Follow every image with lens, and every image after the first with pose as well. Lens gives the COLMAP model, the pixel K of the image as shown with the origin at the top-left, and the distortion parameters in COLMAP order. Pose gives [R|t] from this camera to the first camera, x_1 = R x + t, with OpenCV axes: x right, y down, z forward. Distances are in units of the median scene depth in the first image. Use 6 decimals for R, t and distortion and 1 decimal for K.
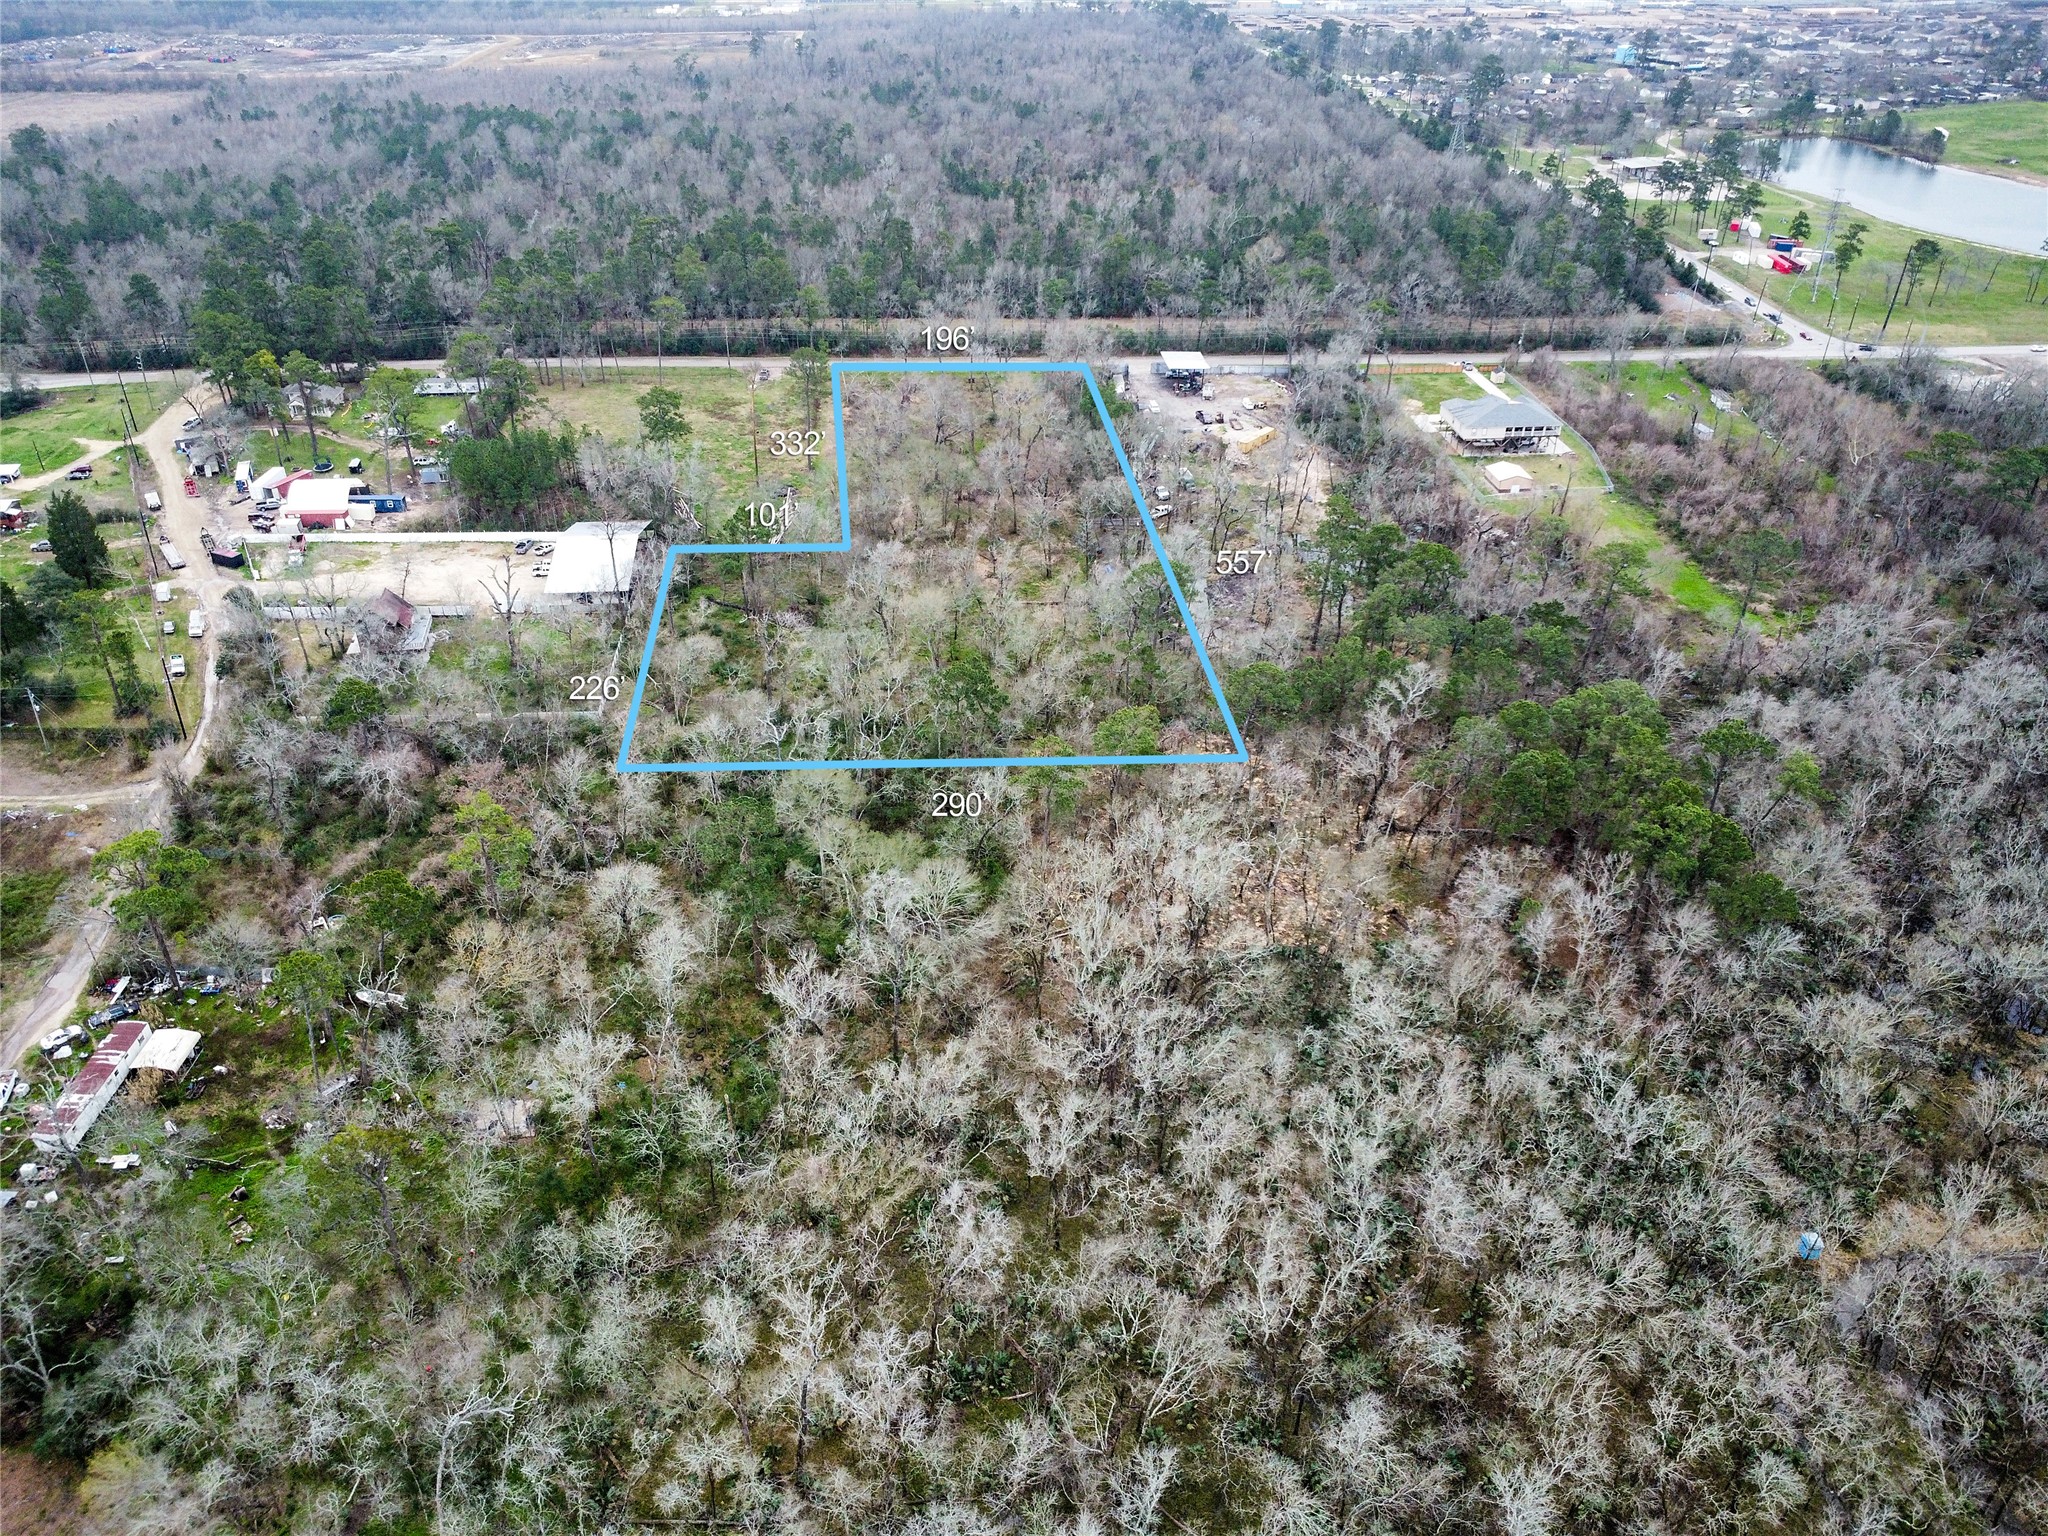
lens RADIAL K [[1464.2, 0, 1024.0], [0, 1464.2, 765.8], [0, 0, 1]] dist [-0.028950, -0.000395]
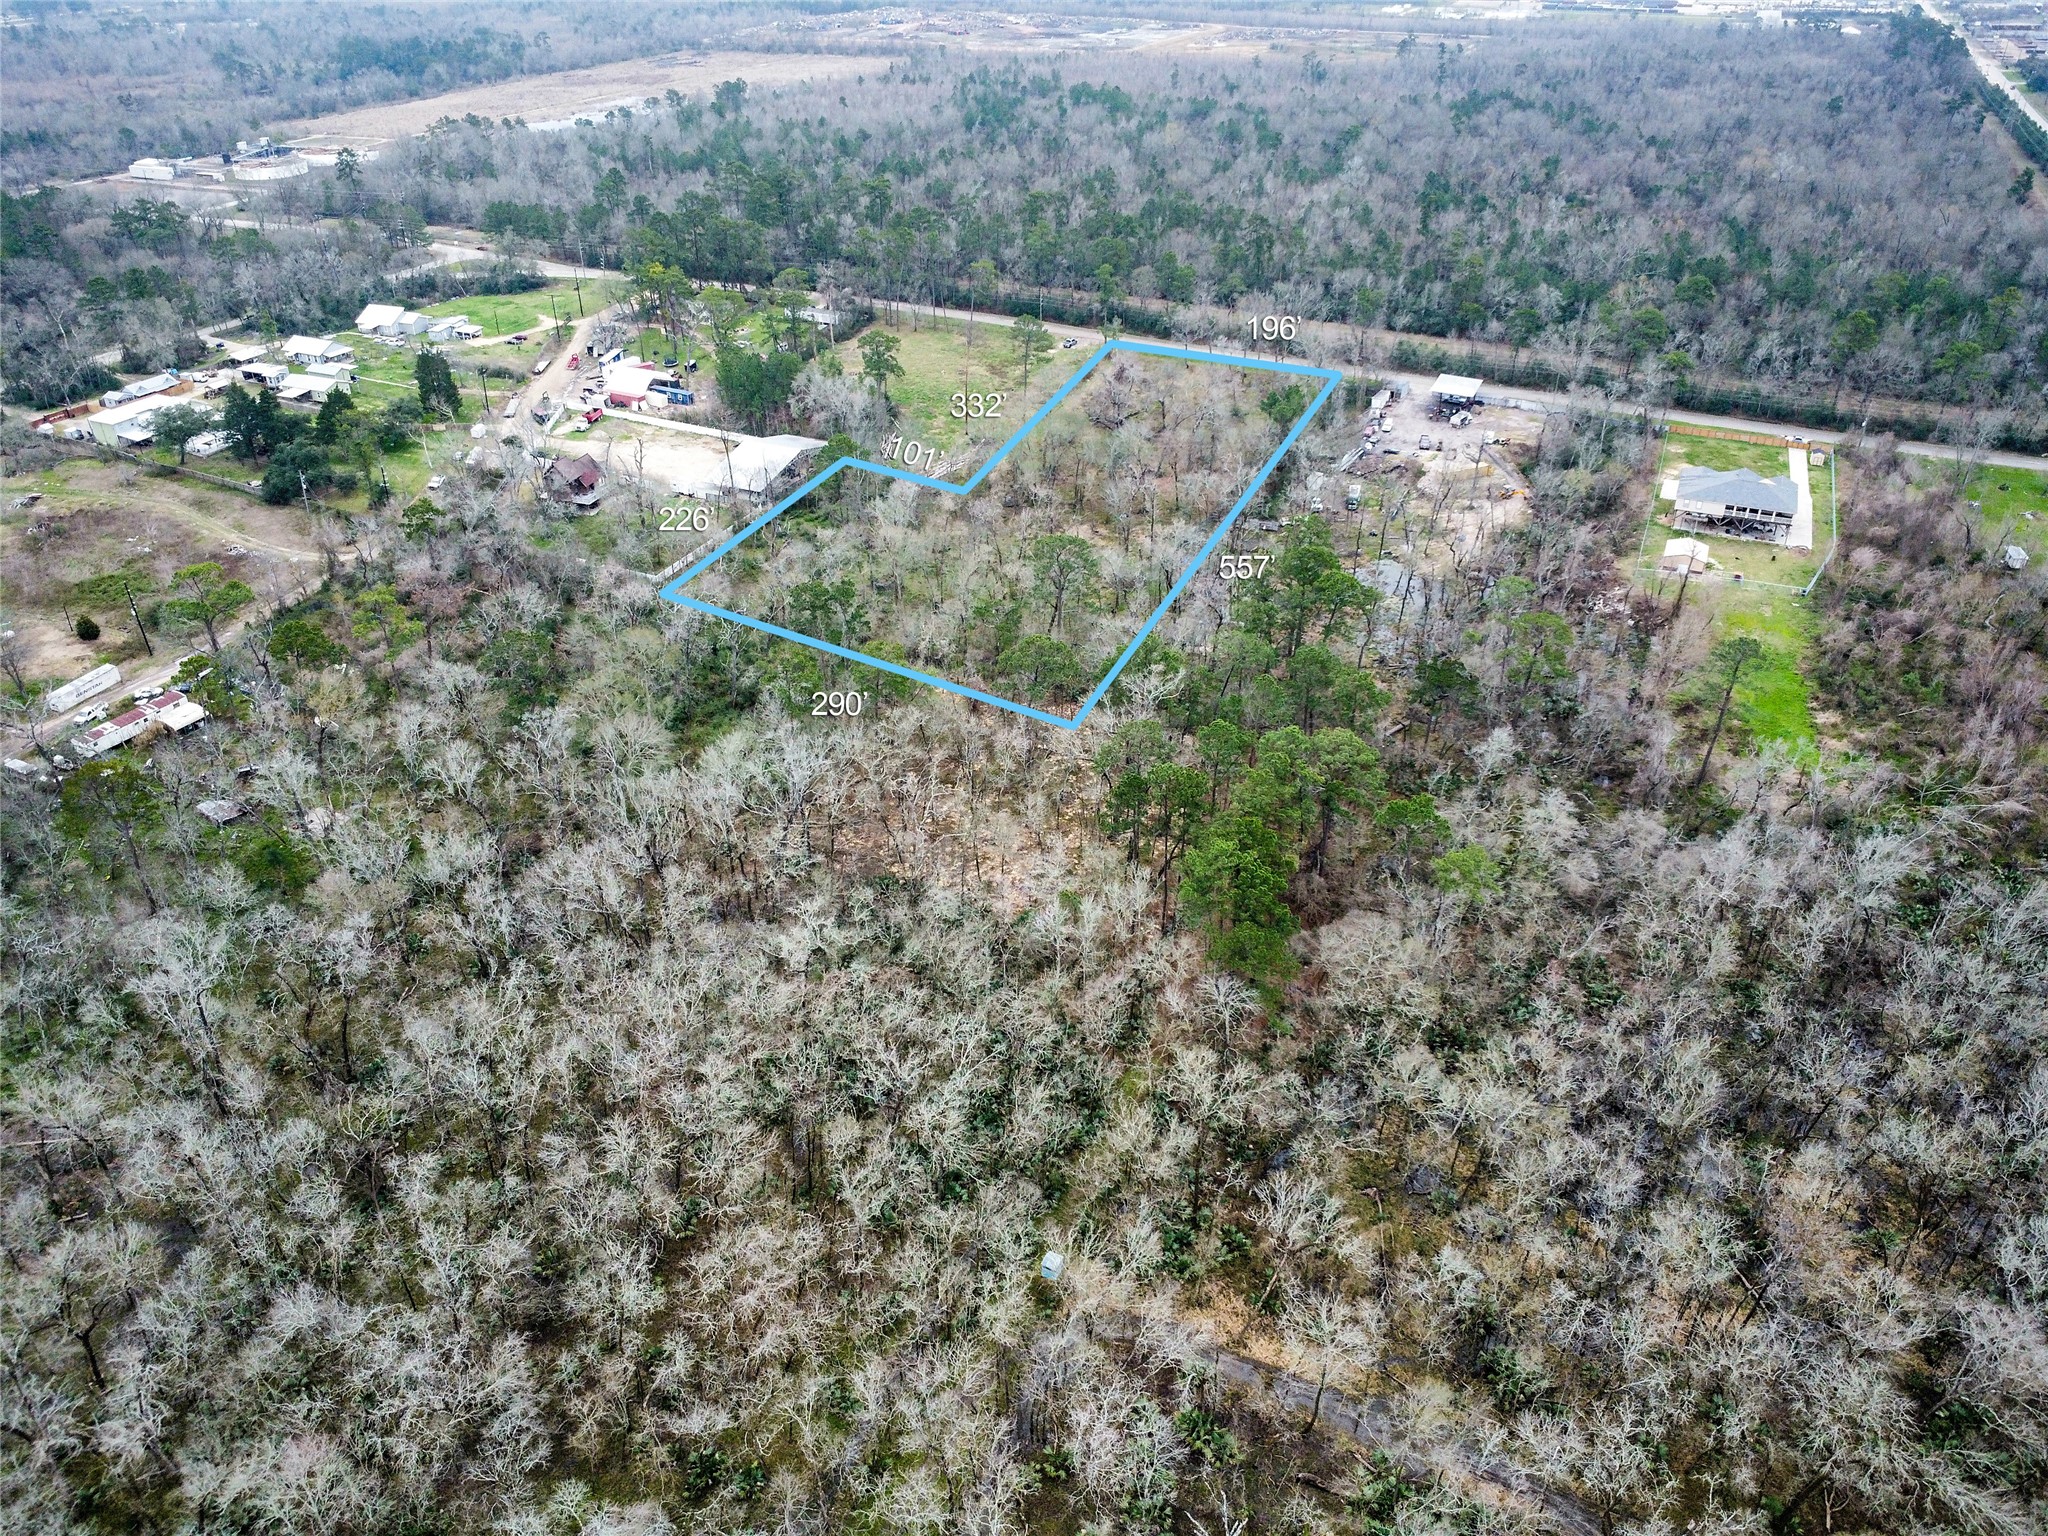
lens RADIAL K [[1464.2, 0, 1024.0], [0, 1464.2, 770.8], [0, 0, 1]] dist [-0.028950, -0.000395]
pose [[0.872984, 0.252834, -0.417102, 0.329978], [-0.251480, 0.966048, 0.059246, -0.019486], [0.417920, 0.053172, 0.906926, 0.029148]]
